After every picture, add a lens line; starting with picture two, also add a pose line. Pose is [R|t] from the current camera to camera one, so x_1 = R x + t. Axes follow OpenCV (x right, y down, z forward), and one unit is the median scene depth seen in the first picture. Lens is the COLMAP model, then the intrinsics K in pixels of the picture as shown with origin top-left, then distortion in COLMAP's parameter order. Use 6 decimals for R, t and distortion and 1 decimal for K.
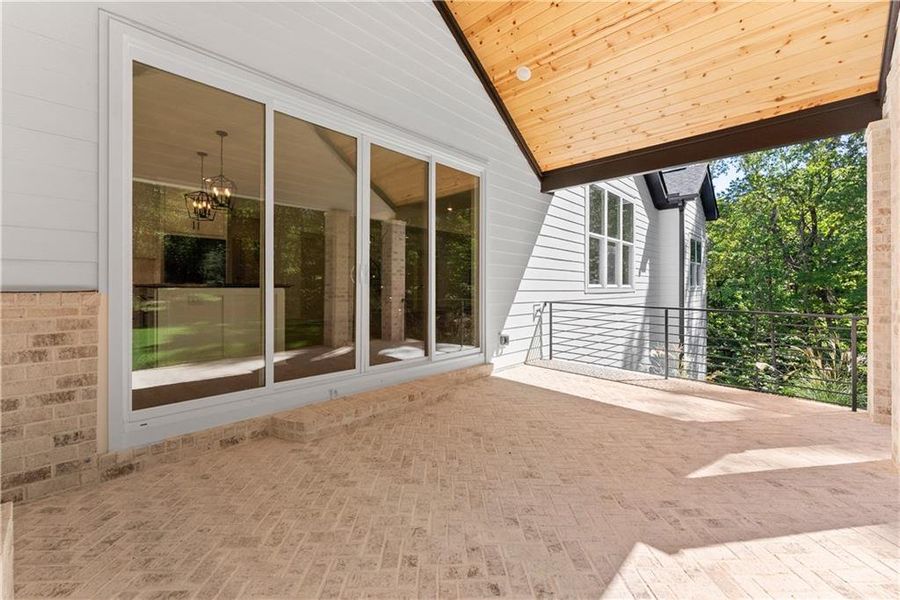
lens RADIAL K [[361.5, 0, 449.3], [0, 361.5, 285.3], [0, 0, 1]] dist [-0.000875, -0.000061]
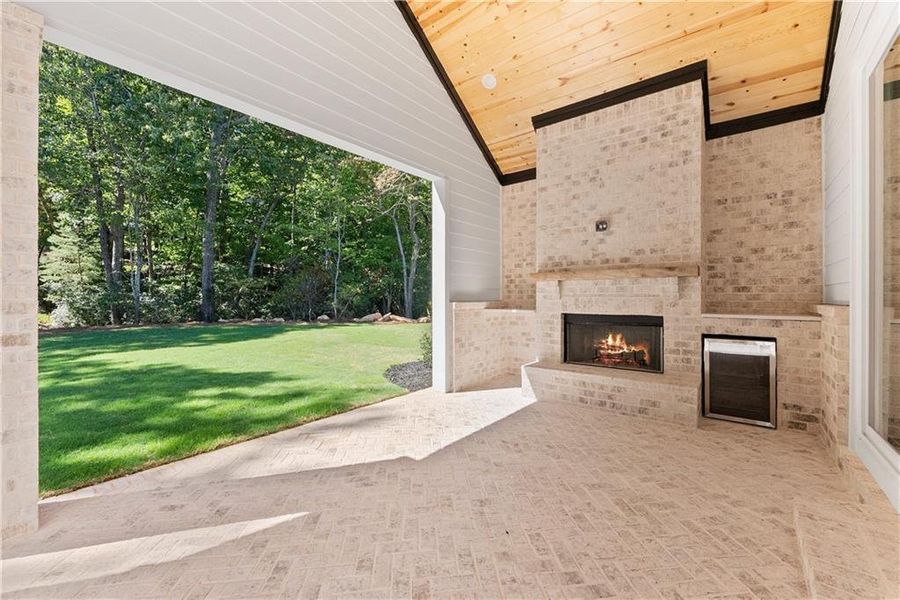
lens RADIAL K [[364.6, 0, 456.1], [0, 364.6, 305.5], [0, 0, 1]] dist [-0.001634, -0.000130]
pose [[-0.995062, -0.003796, -0.099186, 0.409492], [-0.005742, 0.999797, 0.019337, -0.000278], [0.099093, 0.019811, -0.994881, 2.031960]]
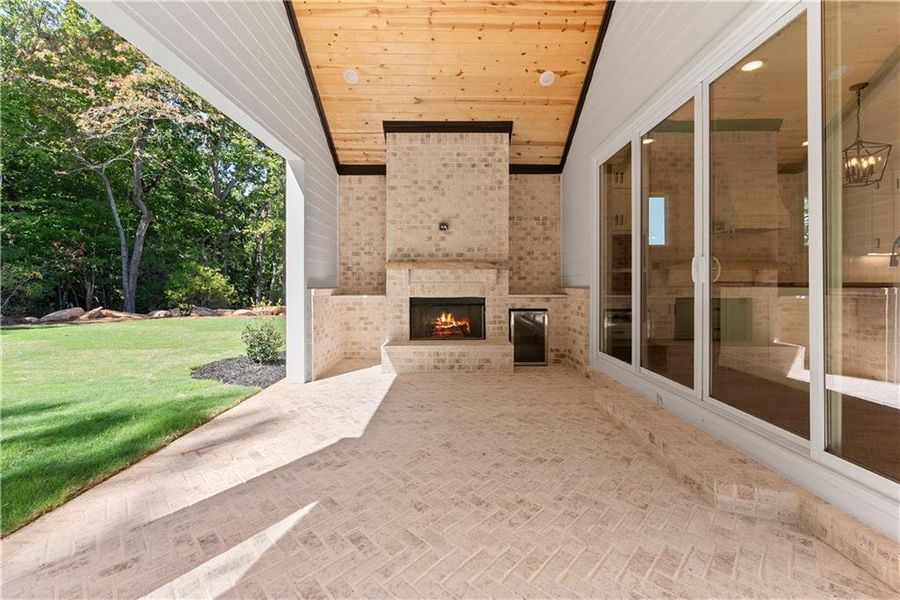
lens RADIAL K [[365.9, 0, 451.5], [0, 365.9, 297.2], [0, 0, 1]] dist [-0.002295, -0.000284]
pose [[-0.714699, 0.018769, -0.699180, 1.096728], [-0.000484, 0.999626, 0.027330, 0.011890], [0.699432, 0.019871, -0.714423, 1.958551]]
